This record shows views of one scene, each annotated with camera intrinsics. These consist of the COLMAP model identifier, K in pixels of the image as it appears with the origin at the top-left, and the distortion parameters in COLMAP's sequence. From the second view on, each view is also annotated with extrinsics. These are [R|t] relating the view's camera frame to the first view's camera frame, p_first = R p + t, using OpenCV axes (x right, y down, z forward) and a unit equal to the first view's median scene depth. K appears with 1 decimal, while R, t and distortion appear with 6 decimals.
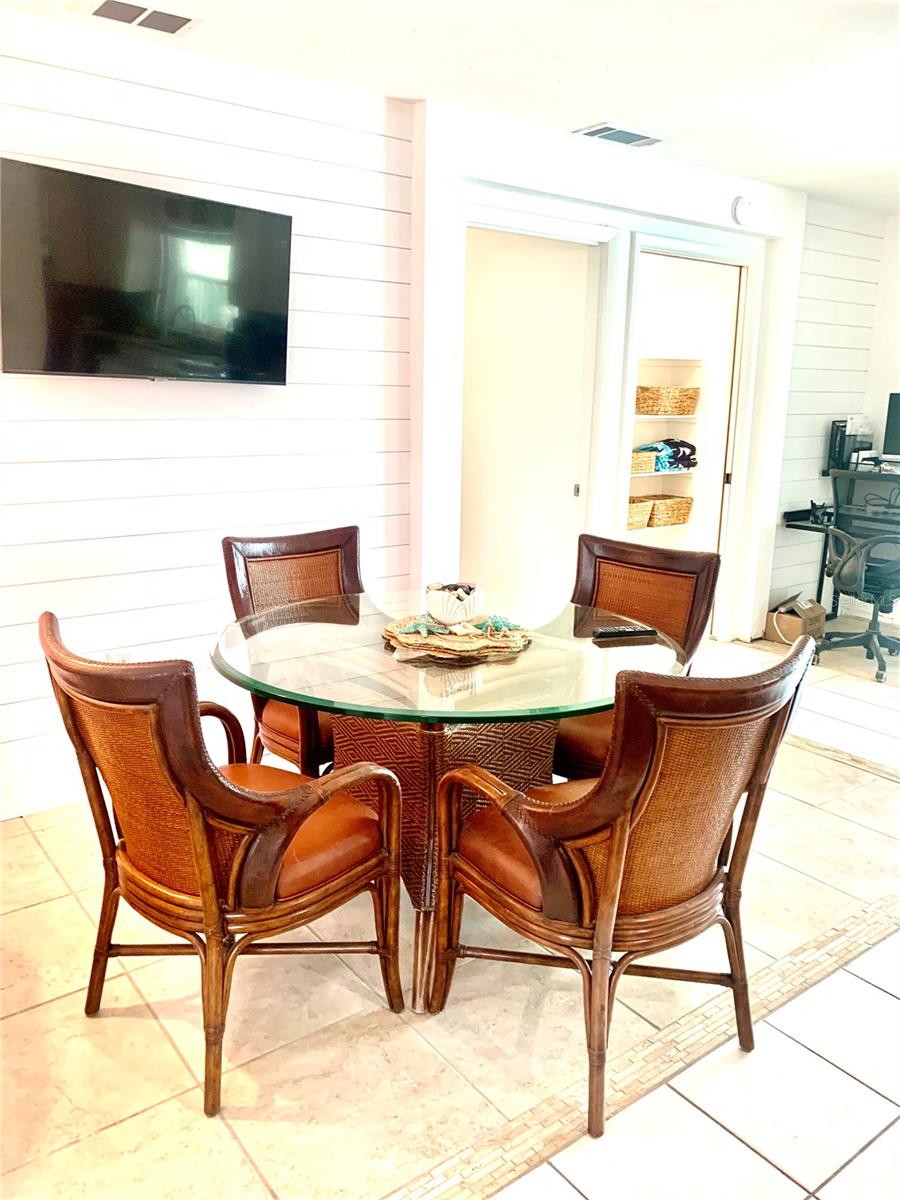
lens RADIAL K [[924.0, 0, 448.1], [0, 924.0, 600.8], [0, 0, 1]] dist [0.026979, -0.014926]
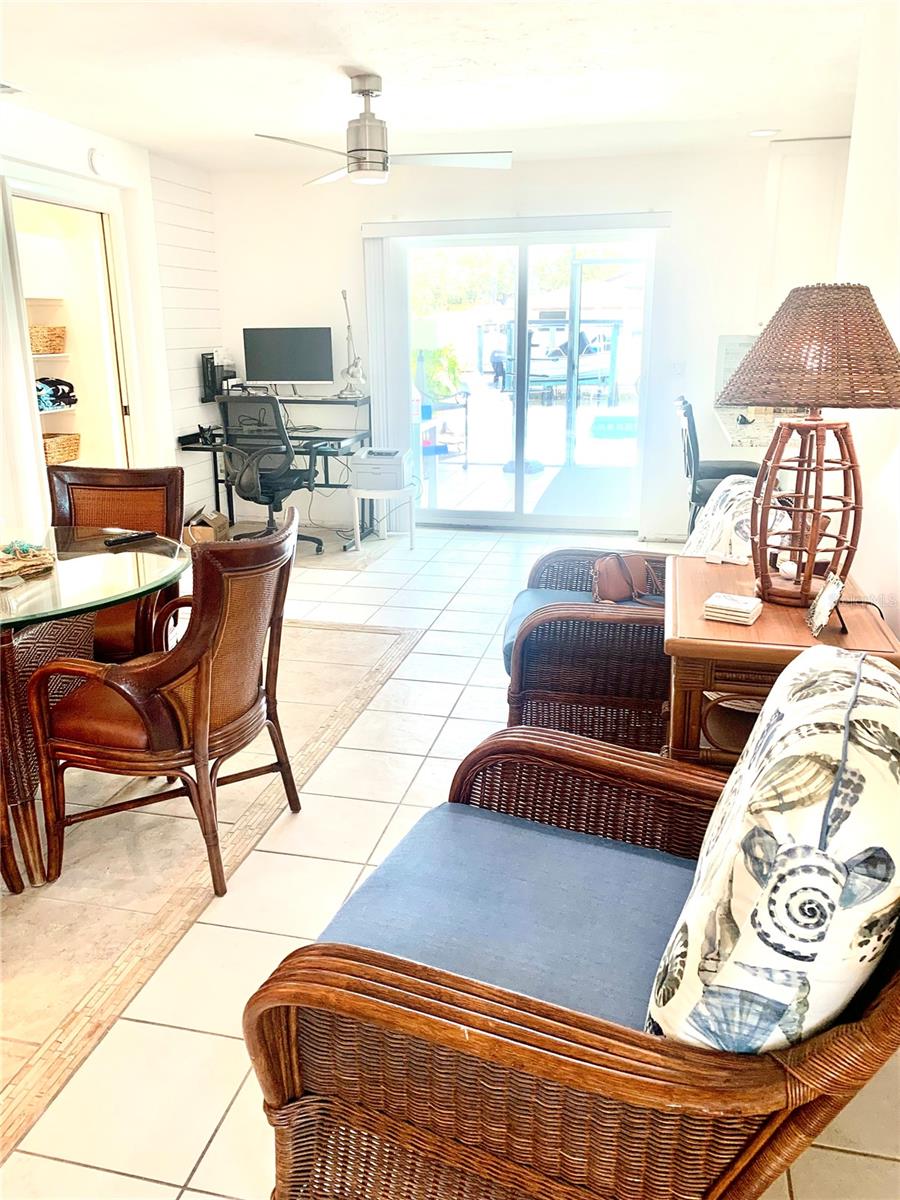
lens RADIAL K [[924.0, 0, 449.8], [0, 924.0, 598.0], [0, 0, 1]] dist [0.026979, -0.014926]
pose [[0.768929, -0.201574, 0.606725, -0.247895], [0.162841, 0.979446, 0.119029, 0.036033], [-0.618248, 0.007275, 0.785949, -0.208369]]
